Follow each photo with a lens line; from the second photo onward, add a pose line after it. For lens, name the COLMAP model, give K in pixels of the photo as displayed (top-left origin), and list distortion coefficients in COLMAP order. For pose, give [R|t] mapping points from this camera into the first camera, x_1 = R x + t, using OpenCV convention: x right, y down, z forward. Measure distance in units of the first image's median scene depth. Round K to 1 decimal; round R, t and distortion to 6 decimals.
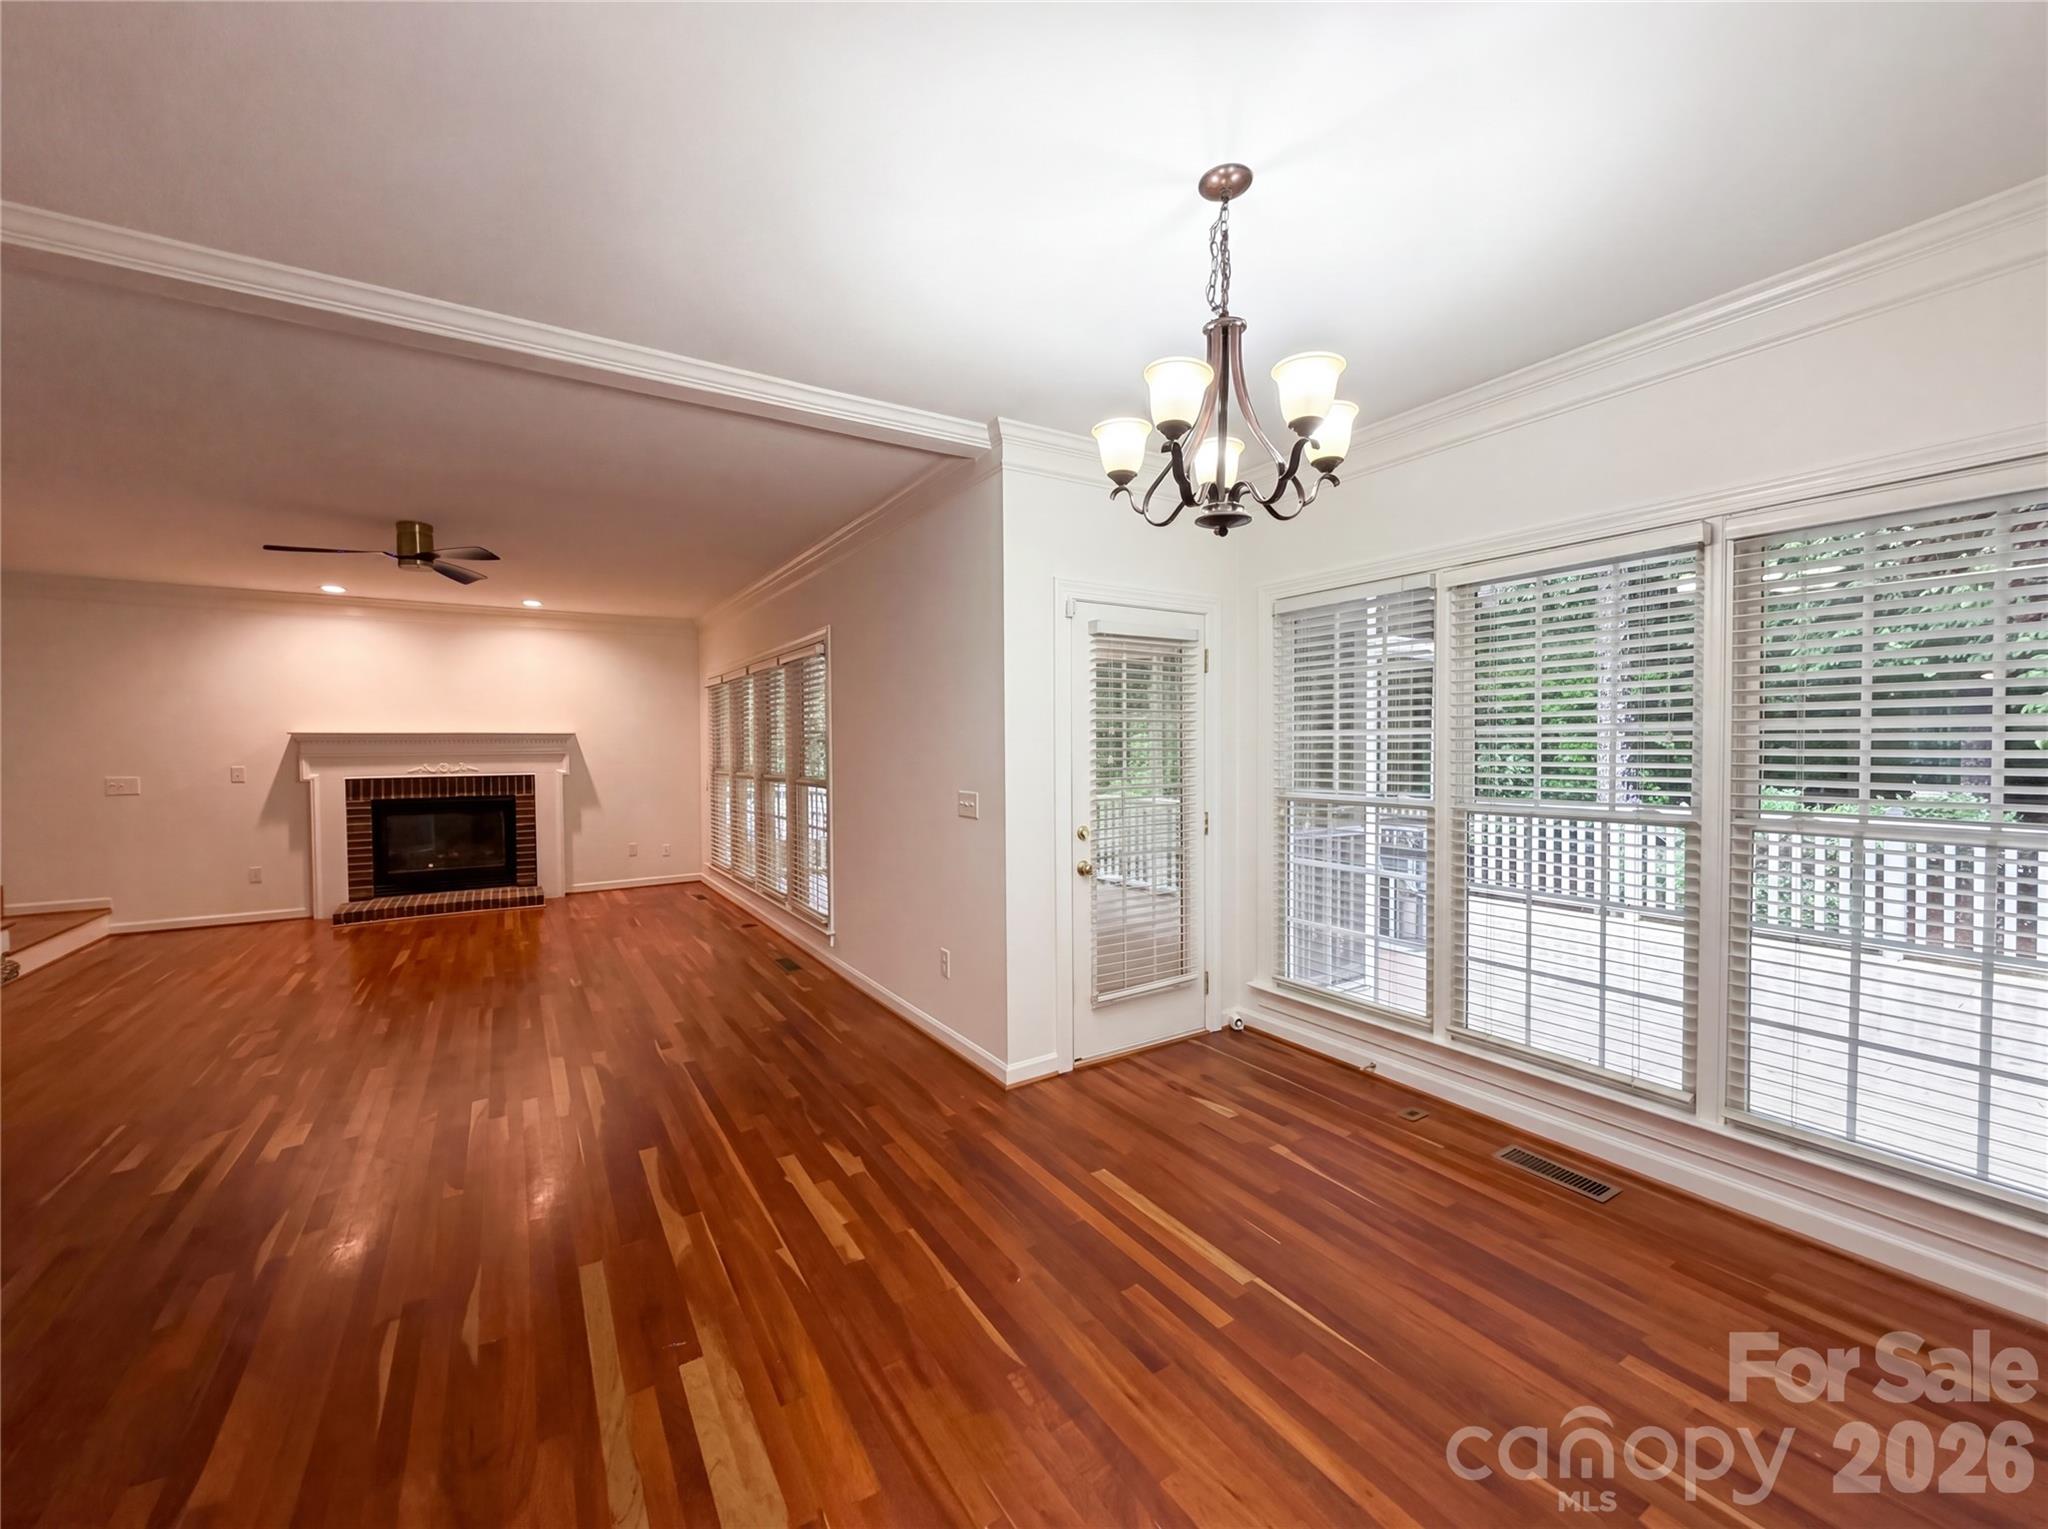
lens RADIAL K [[815.6, 0, 1024.0], [0, 815.6, 764.5], [0, 0, 1]] dist [0.000236, 0.000049]
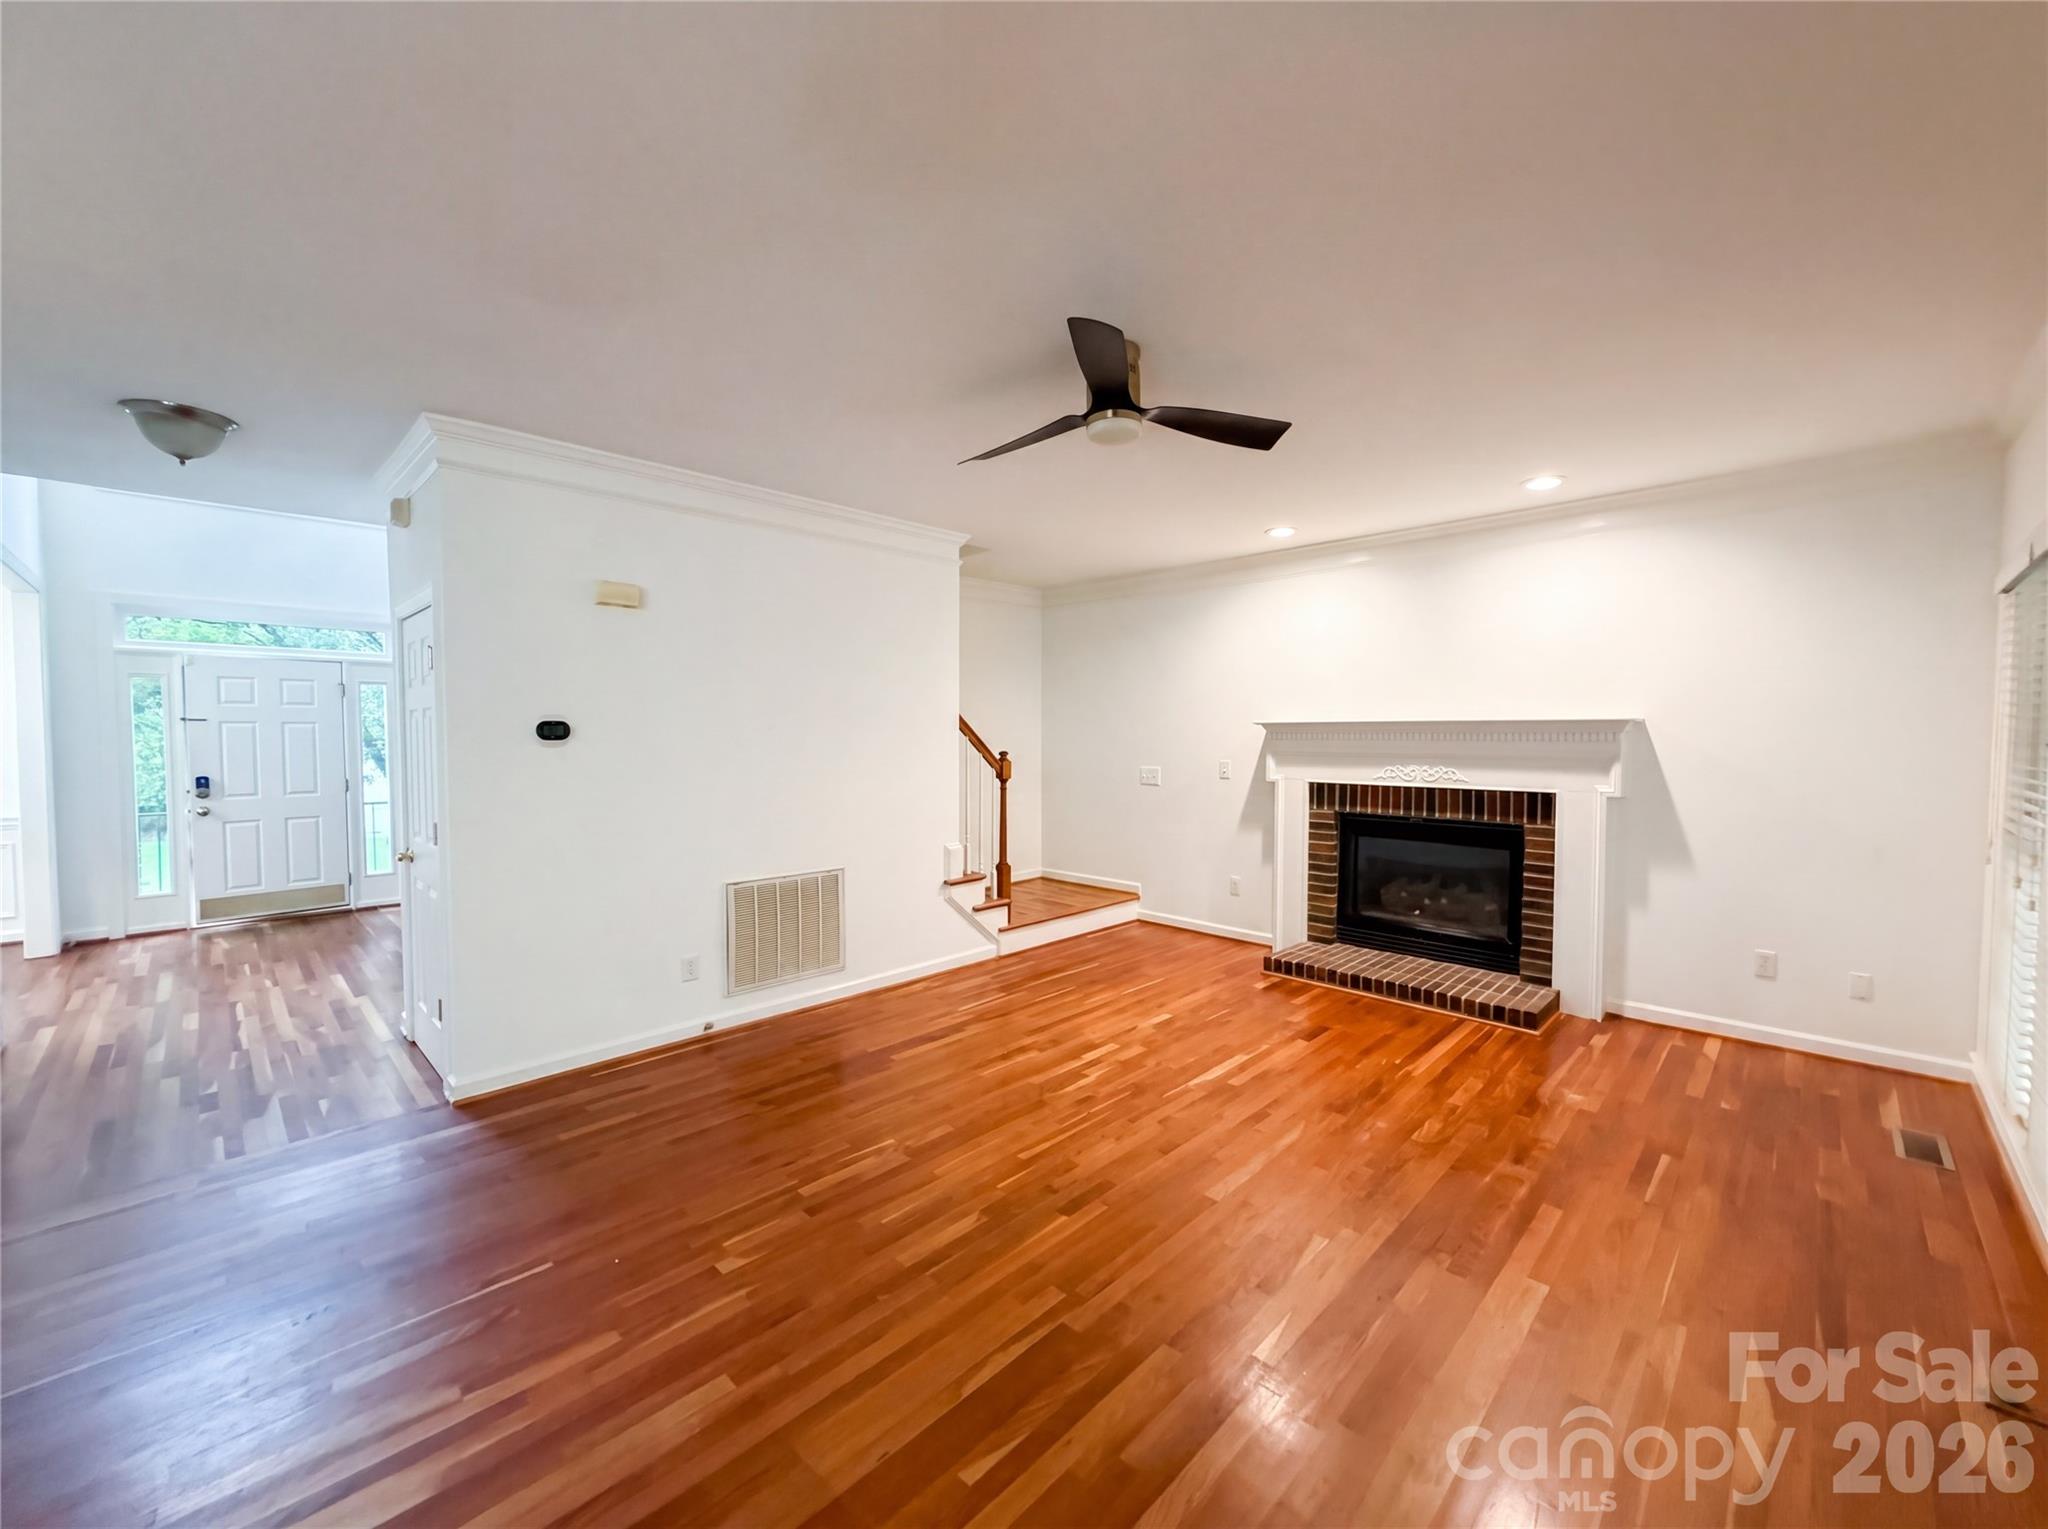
lens RADIAL K [[815.6, 0, 1024.0], [0, 815.6, 764.5], [0, 0, 1]] dist [0.000236, 0.000049]
pose [[0.235170, 0.040710, -0.971101, -0.146201], [-0.034061, 0.998854, 0.033625, -0.014802], [0.971357, 0.025169, 0.236287, 0.544139]]
